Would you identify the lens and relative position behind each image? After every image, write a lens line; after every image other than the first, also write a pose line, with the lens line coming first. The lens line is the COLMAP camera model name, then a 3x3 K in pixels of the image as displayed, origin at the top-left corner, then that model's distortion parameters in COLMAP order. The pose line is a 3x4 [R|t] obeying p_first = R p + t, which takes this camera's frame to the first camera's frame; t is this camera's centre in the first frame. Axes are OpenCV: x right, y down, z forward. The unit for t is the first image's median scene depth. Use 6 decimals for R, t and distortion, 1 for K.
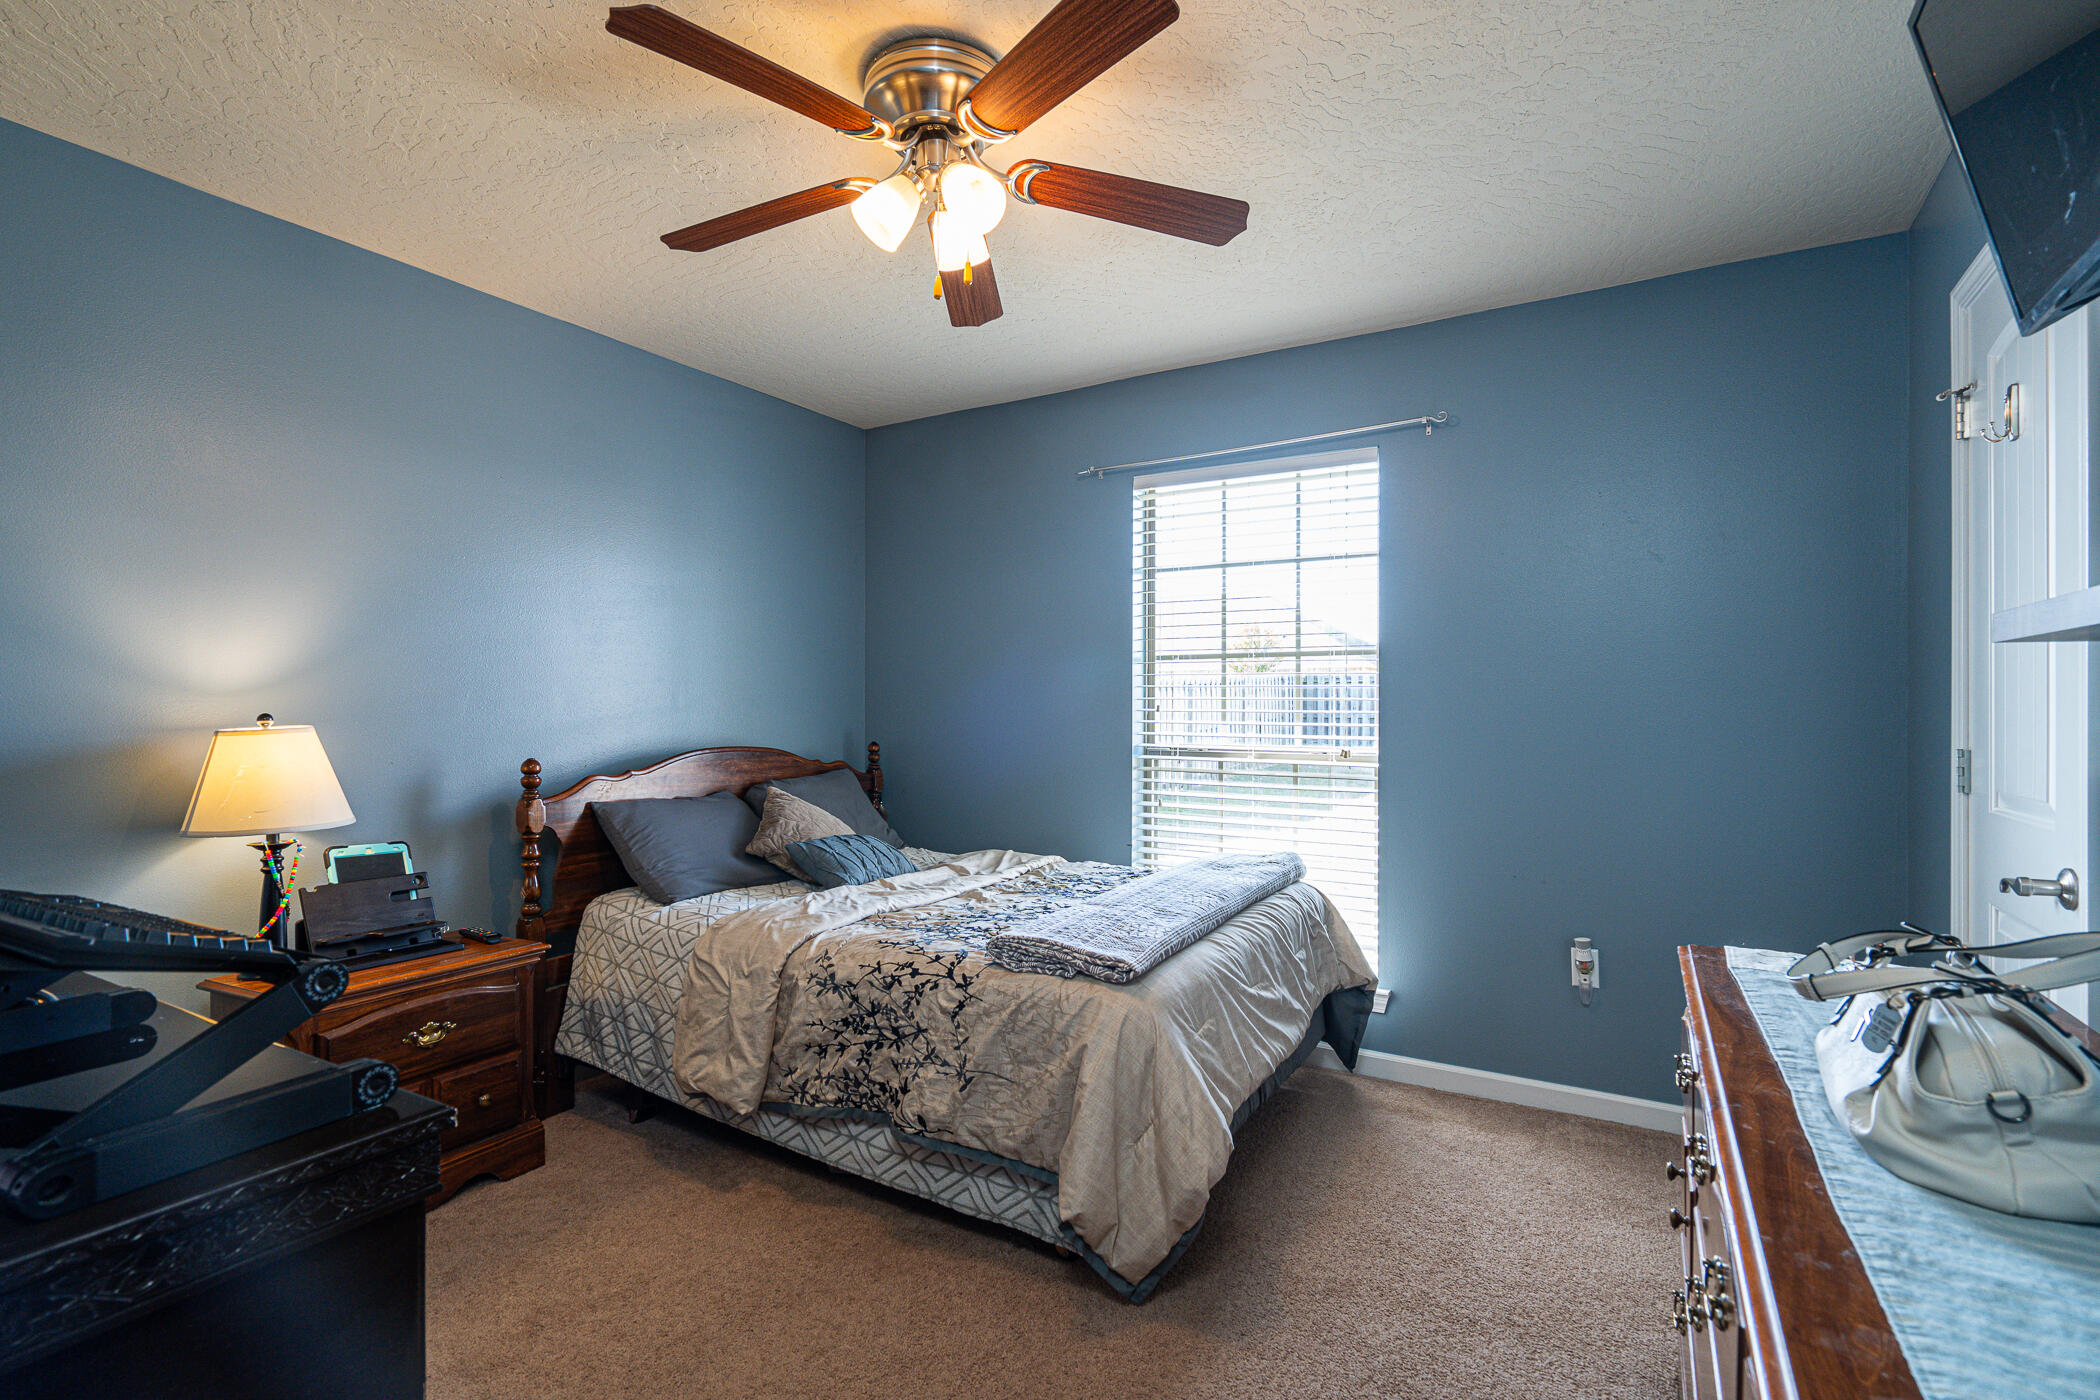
lens RADIAL K [[972.1, 0, 1055.2], [0, 972.1, 696.4], [0, 0, 1]] dist [-0.001639, 0.000375]
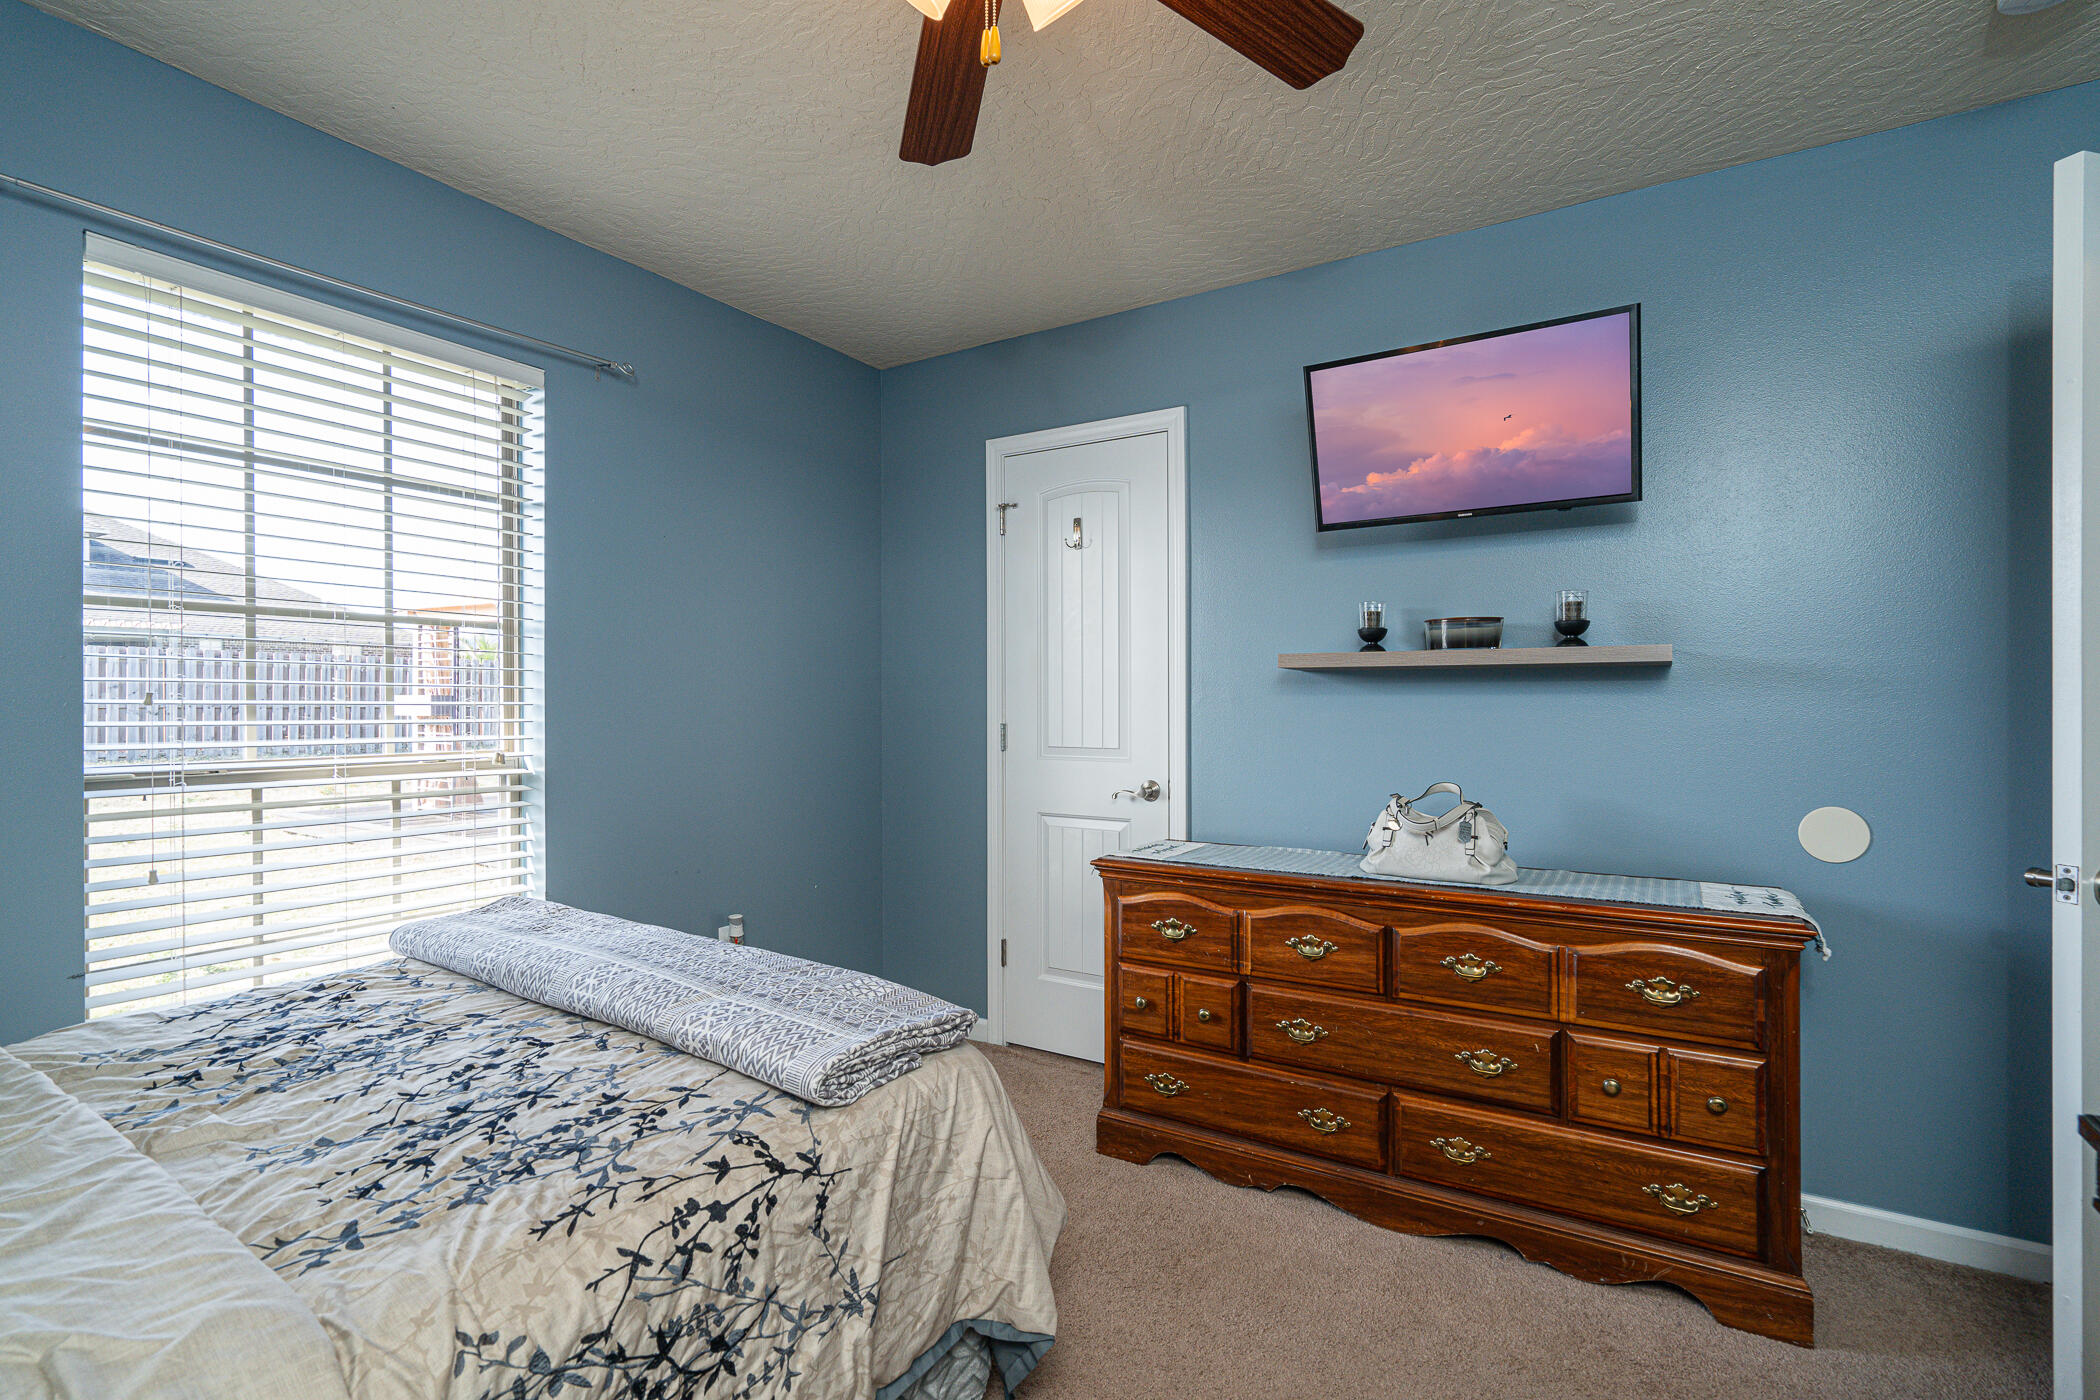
lens RADIAL K [[972.1, 0, 1055.2], [0, 972.1, 696.4], [0, 0, 1]] dist [-0.001639, 0.000375]
pose [[0.021723, 0.003440, 0.999758, -0.660590], [-0.011732, 0.999926, -0.003185, 0.011663], [-0.999695, -0.011660, 0.021762, 0.819879]]
